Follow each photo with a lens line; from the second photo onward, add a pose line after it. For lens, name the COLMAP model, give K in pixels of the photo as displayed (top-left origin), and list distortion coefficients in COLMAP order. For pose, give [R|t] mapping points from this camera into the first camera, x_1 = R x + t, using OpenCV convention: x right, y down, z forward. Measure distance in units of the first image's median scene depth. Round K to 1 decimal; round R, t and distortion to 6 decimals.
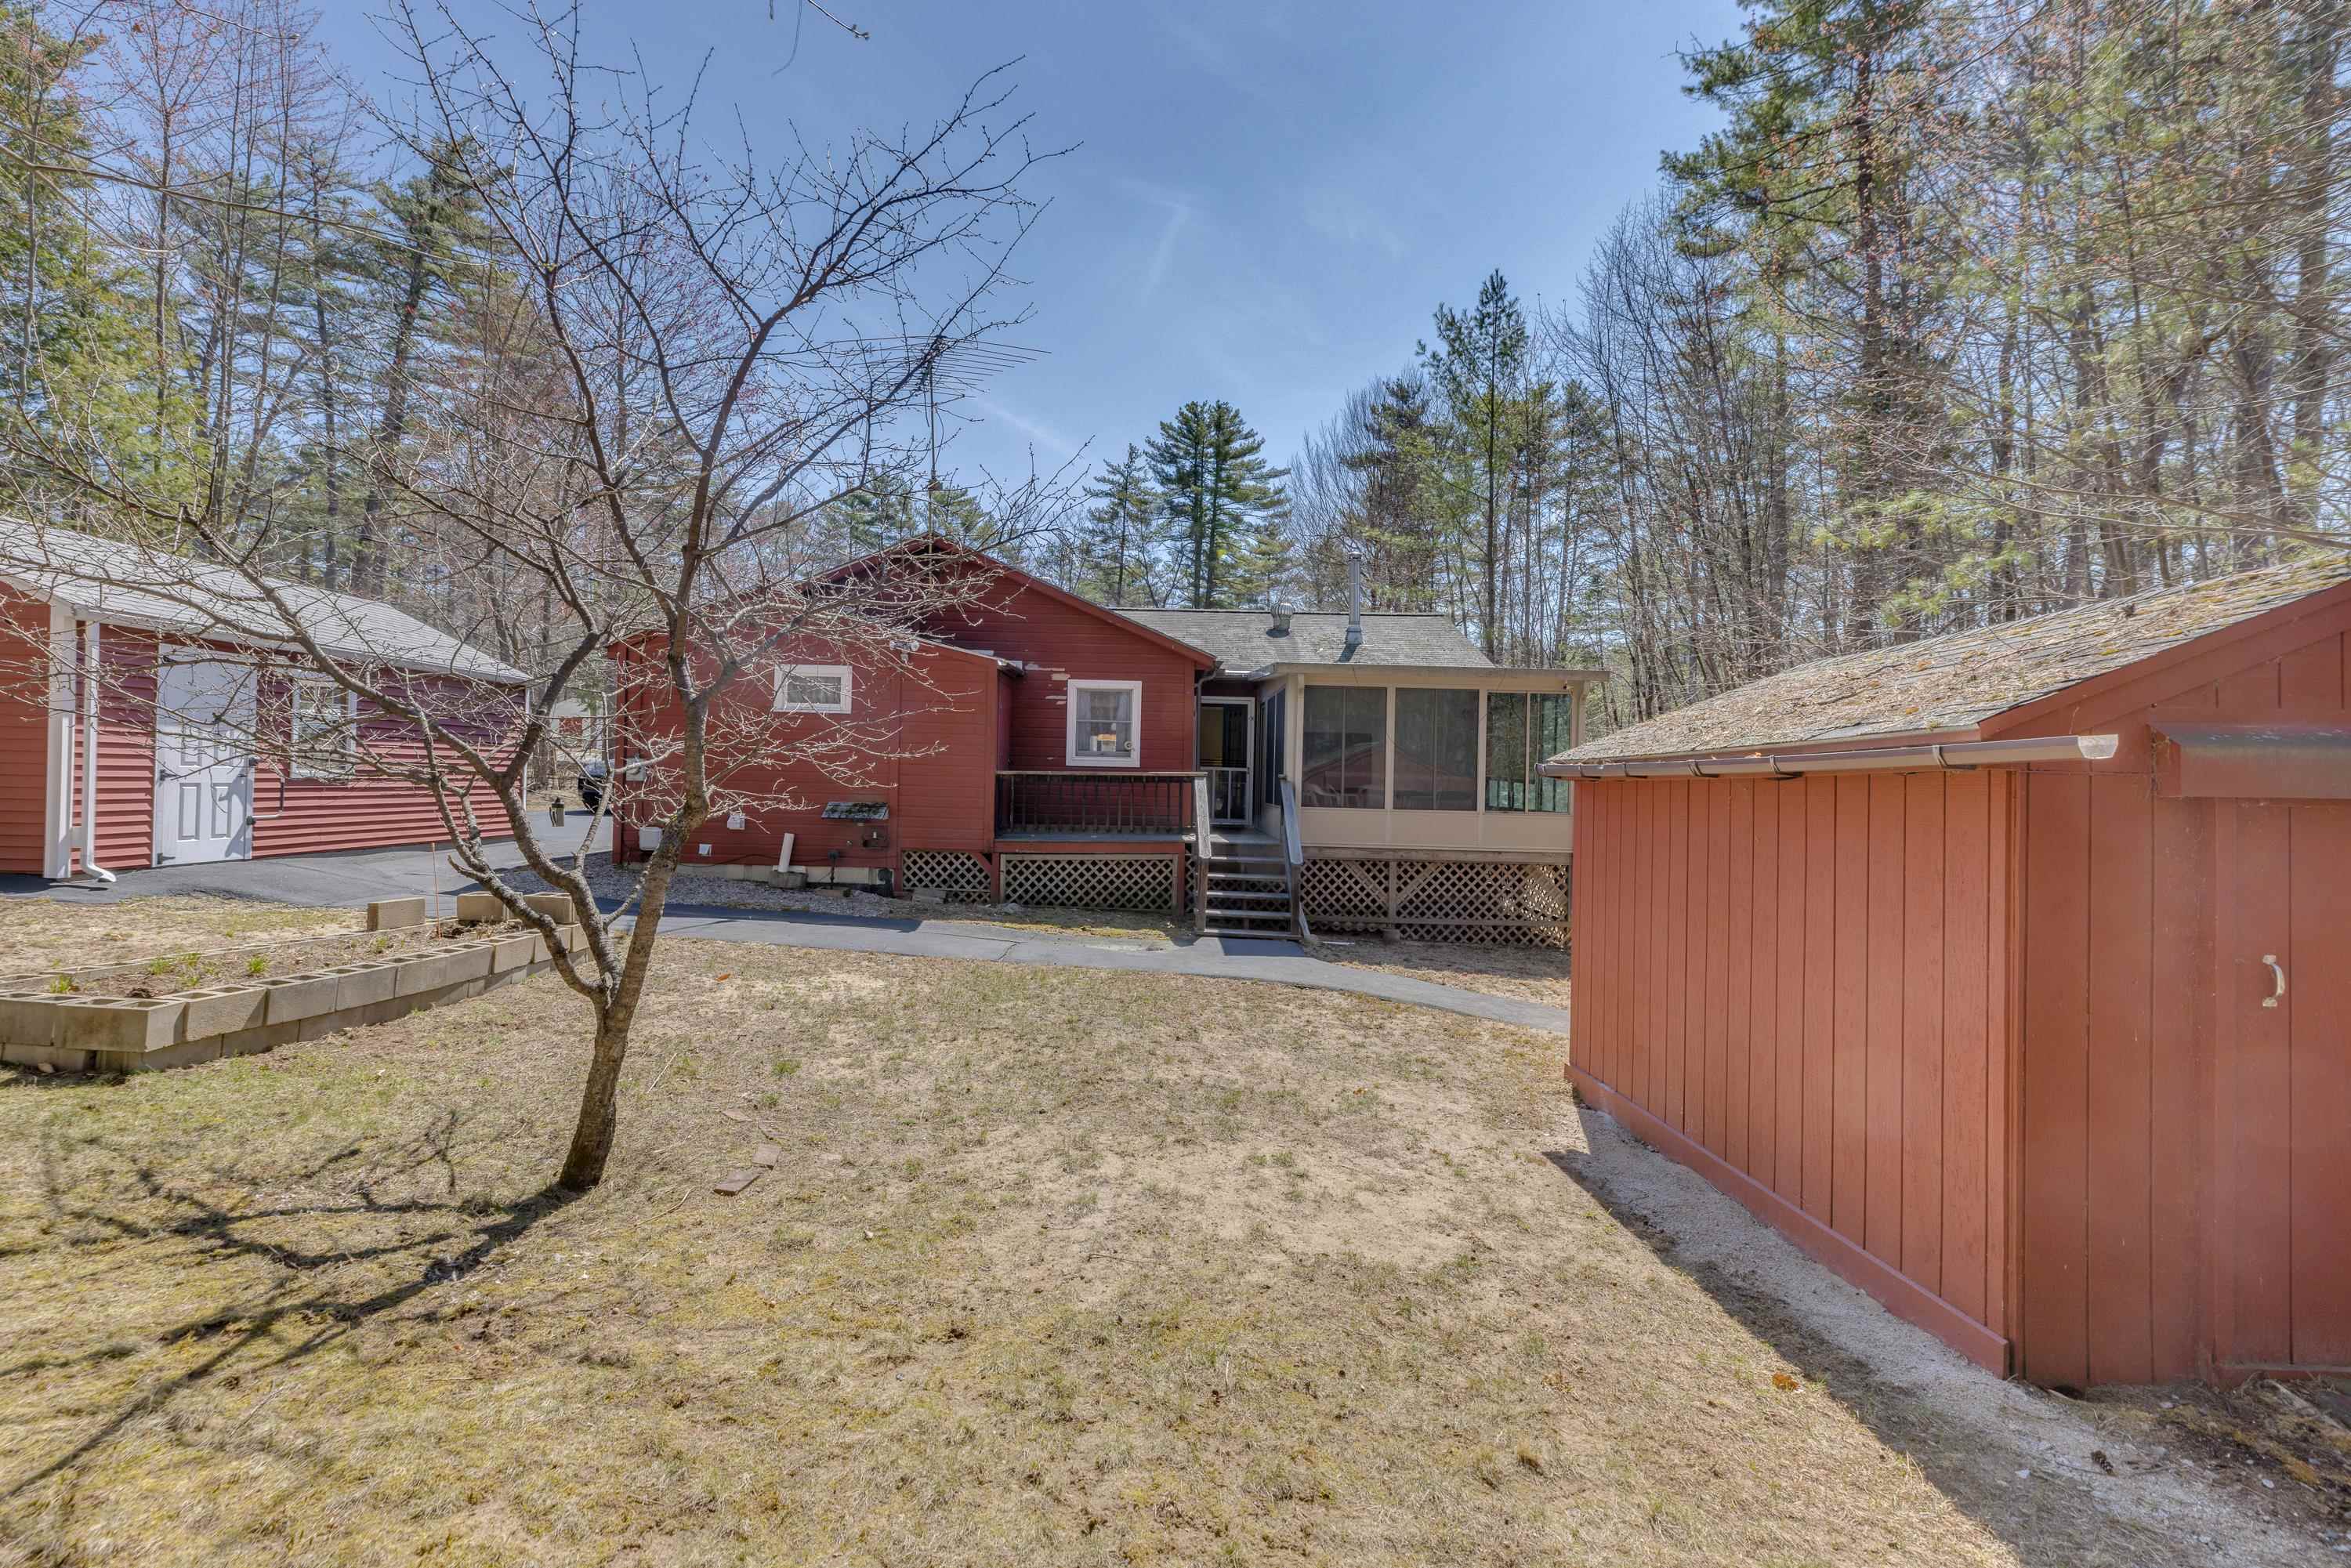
lens RADIAL K [[1112.2, 0, 1184.3], [0, 1112.2, 758.9], [0, 0, 1]] dist [0.003677, 0.000503]
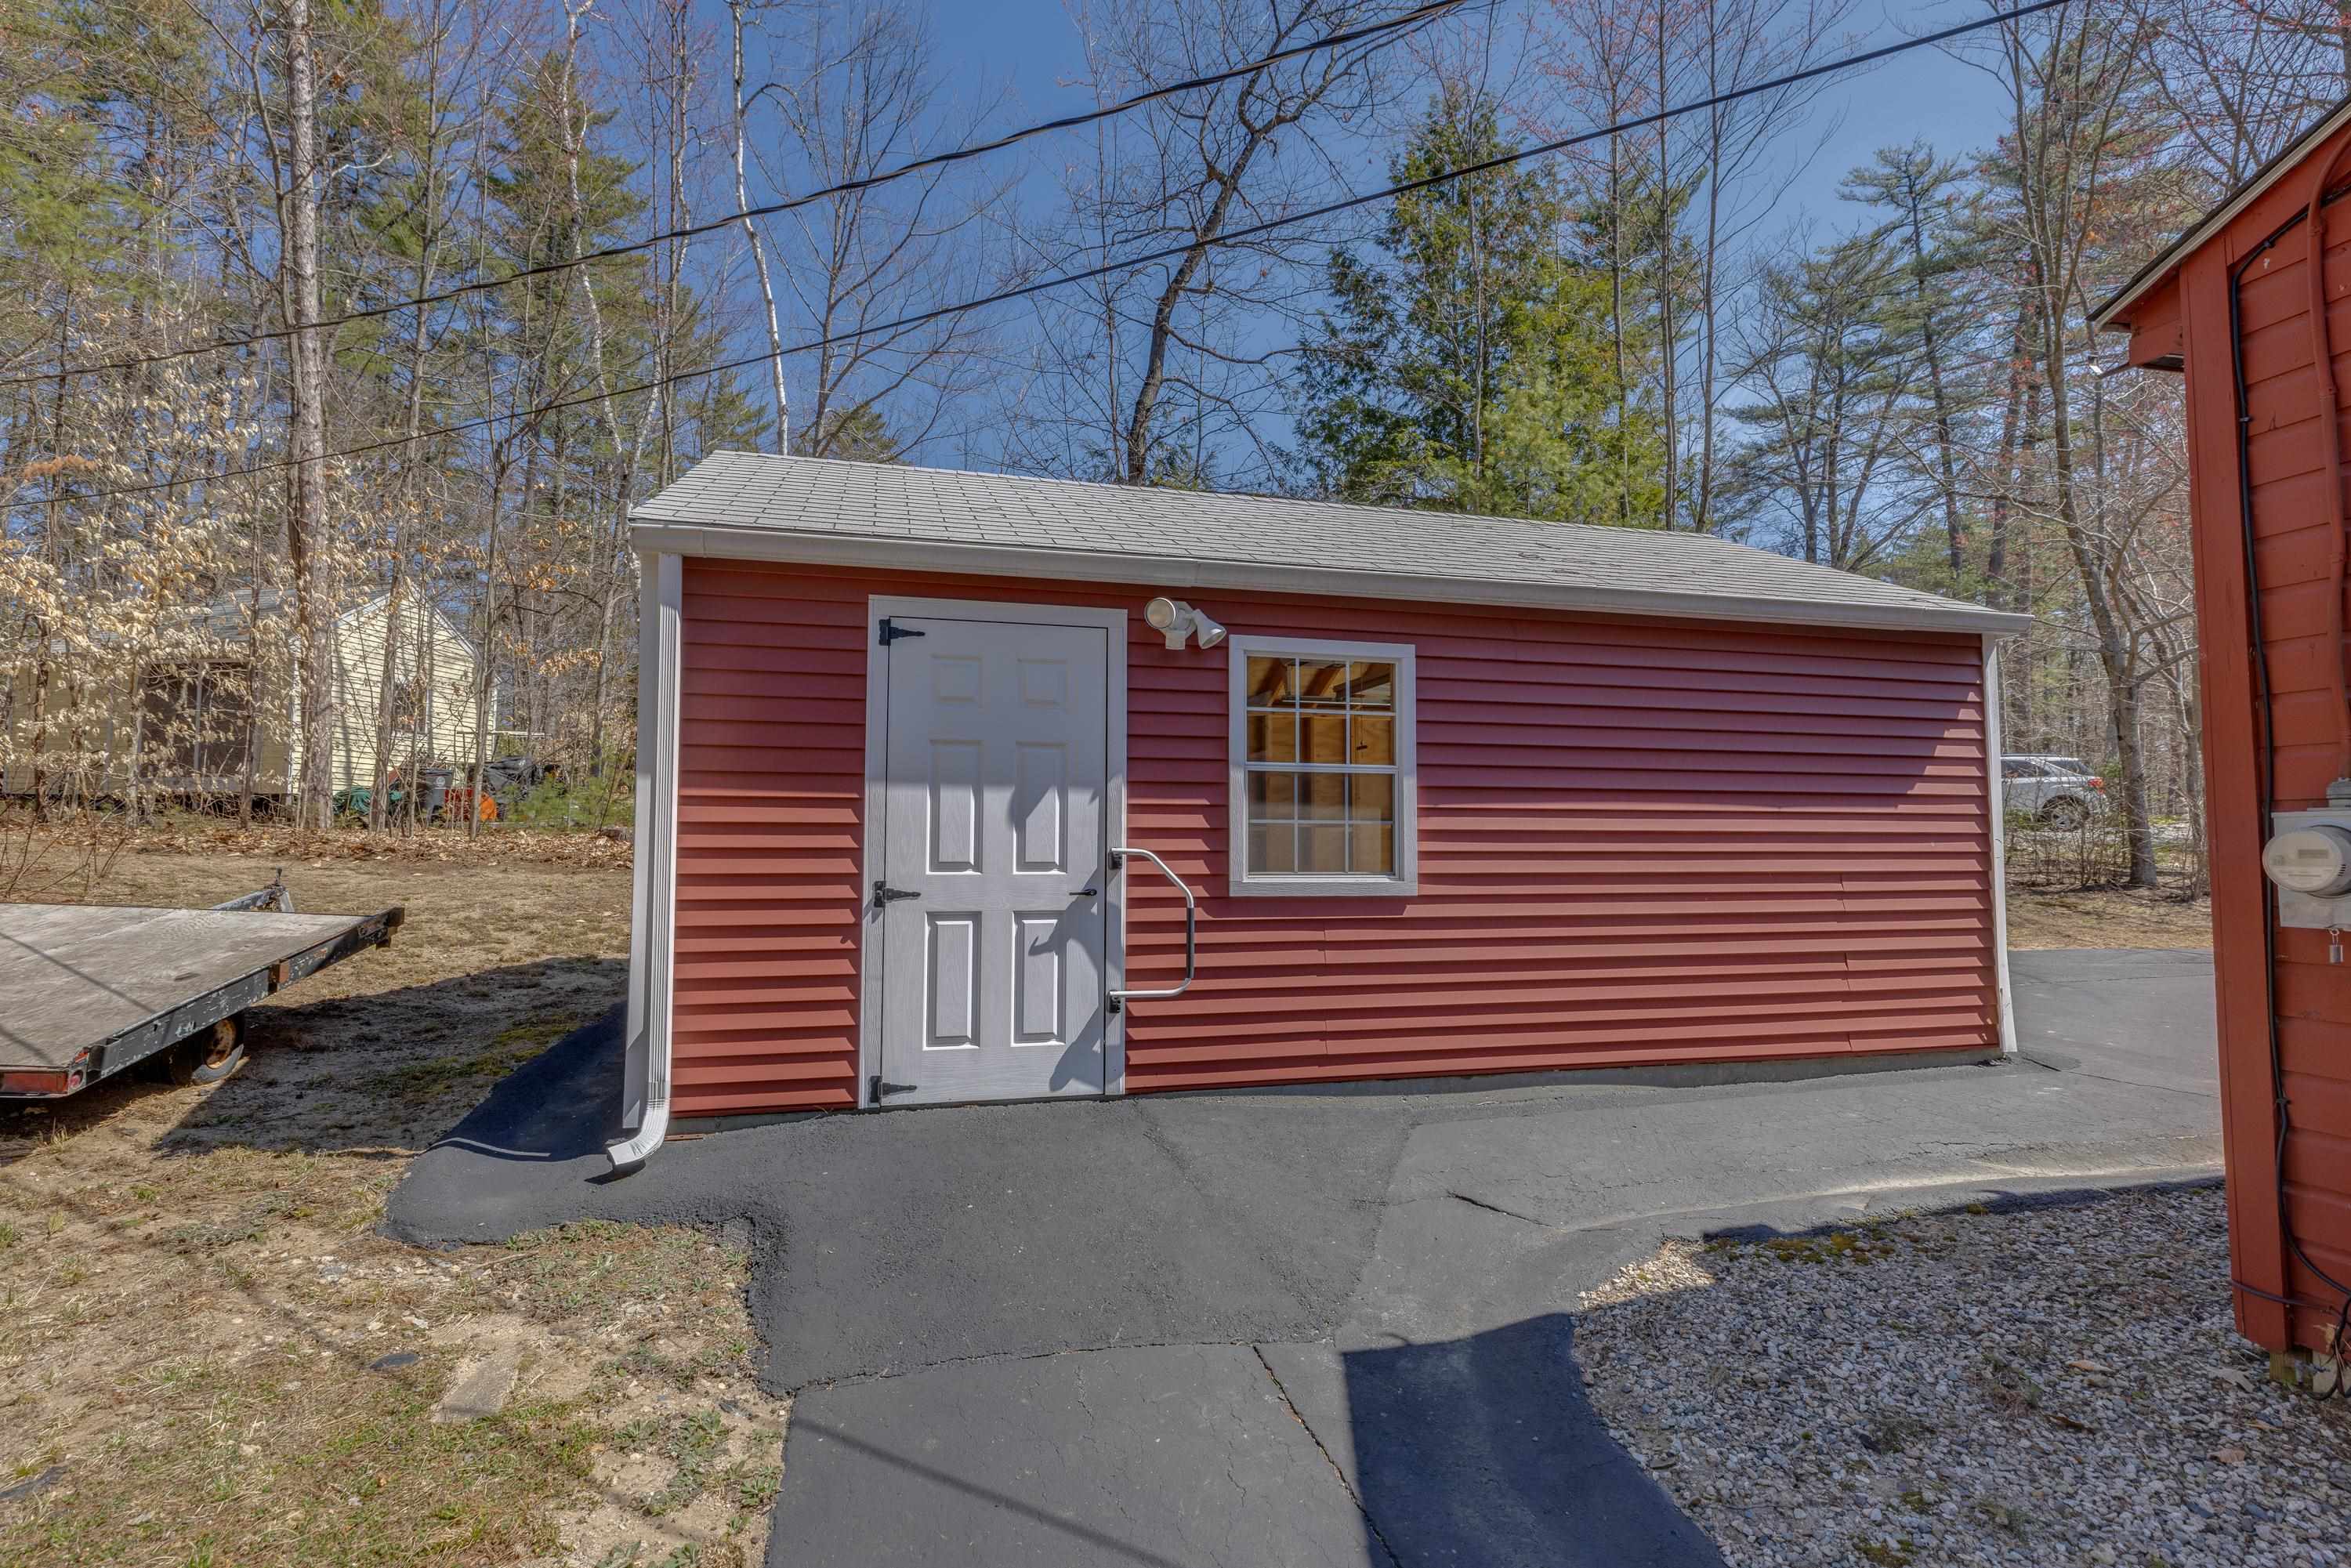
lens RADIAL K [[1112.2, 0, 1194.9], [0, 1112.2, 759.3], [0, 0, 1]] dist [0.003677, 0.000503]
pose [[0.244672, -0.097276, -0.964714, -0.413697], [0.026003, 0.995255, -0.093760, 0.005621], [0.969257, -0.002144, 0.246041, 0.903515]]
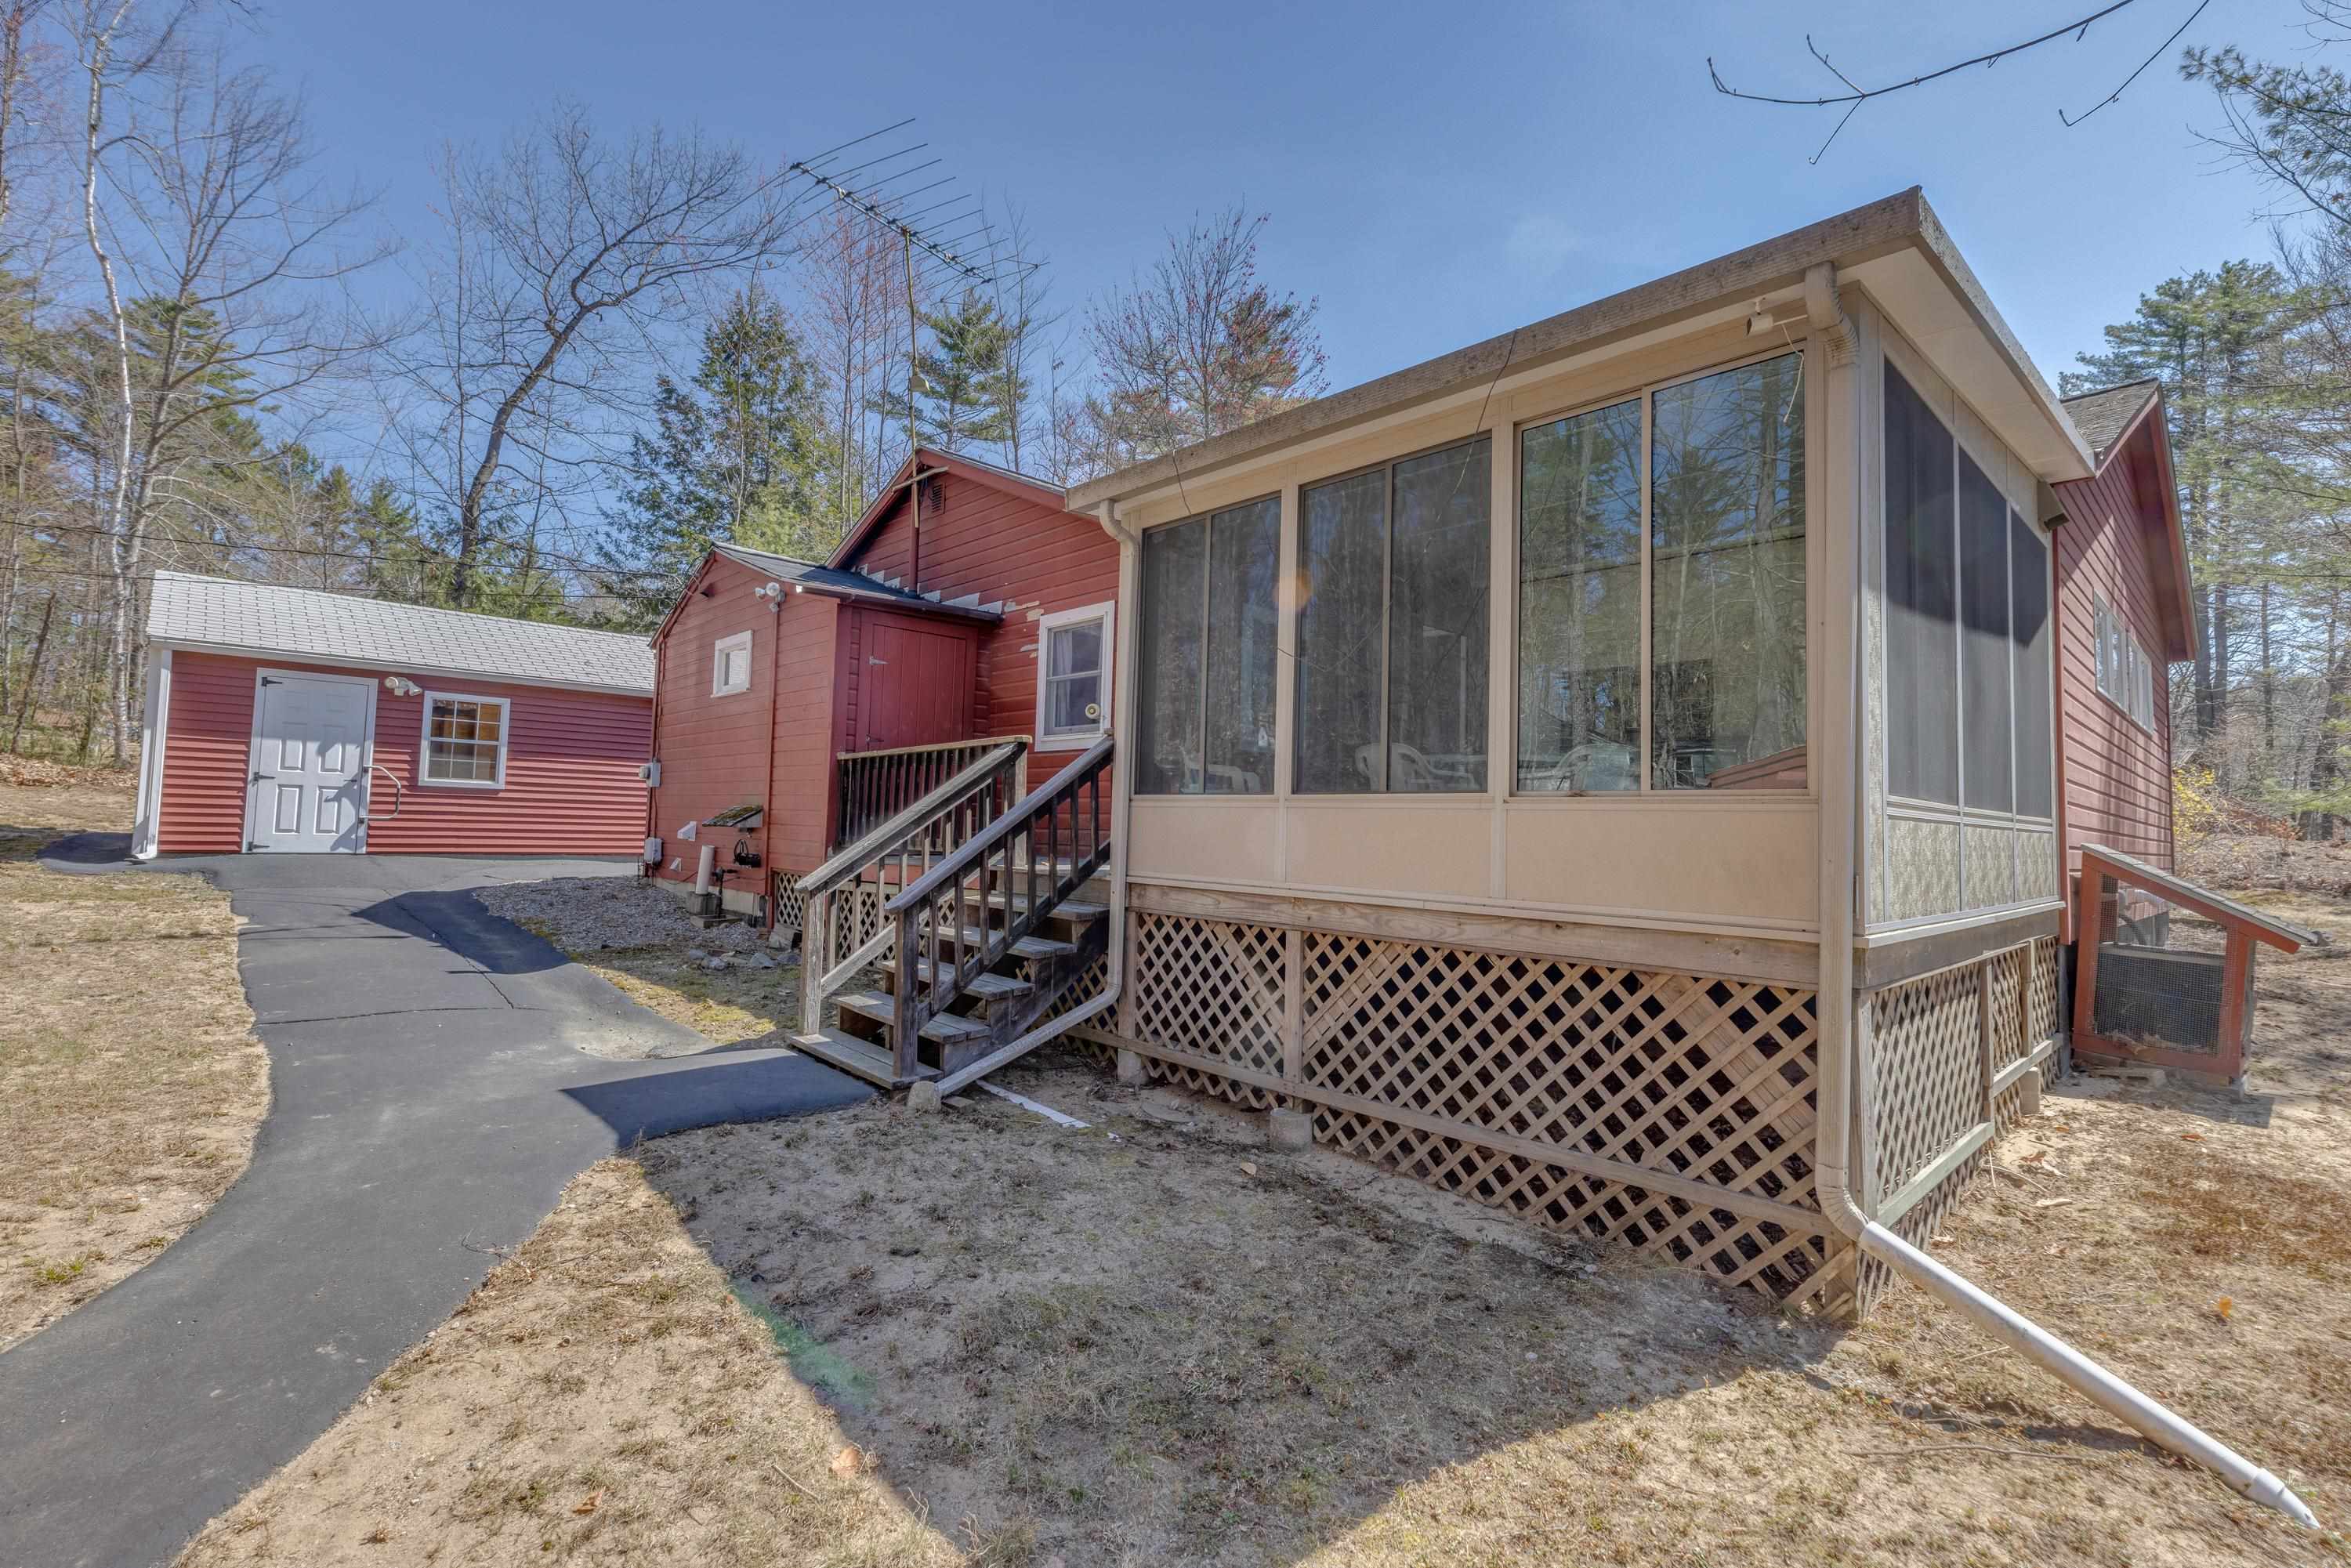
lens RADIAL K [[1063.4, 0, 1173.6], [0, 1063.4, 764.5], [0, 0, 1]] dist [0.012791, 0.000135]
pose [[0.659880, -0.051100, -0.749631, 0.529863], [0.002147, 0.997809, -0.066127, 0.070970], [0.751368, 0.042027, 0.658544, 0.875086]]
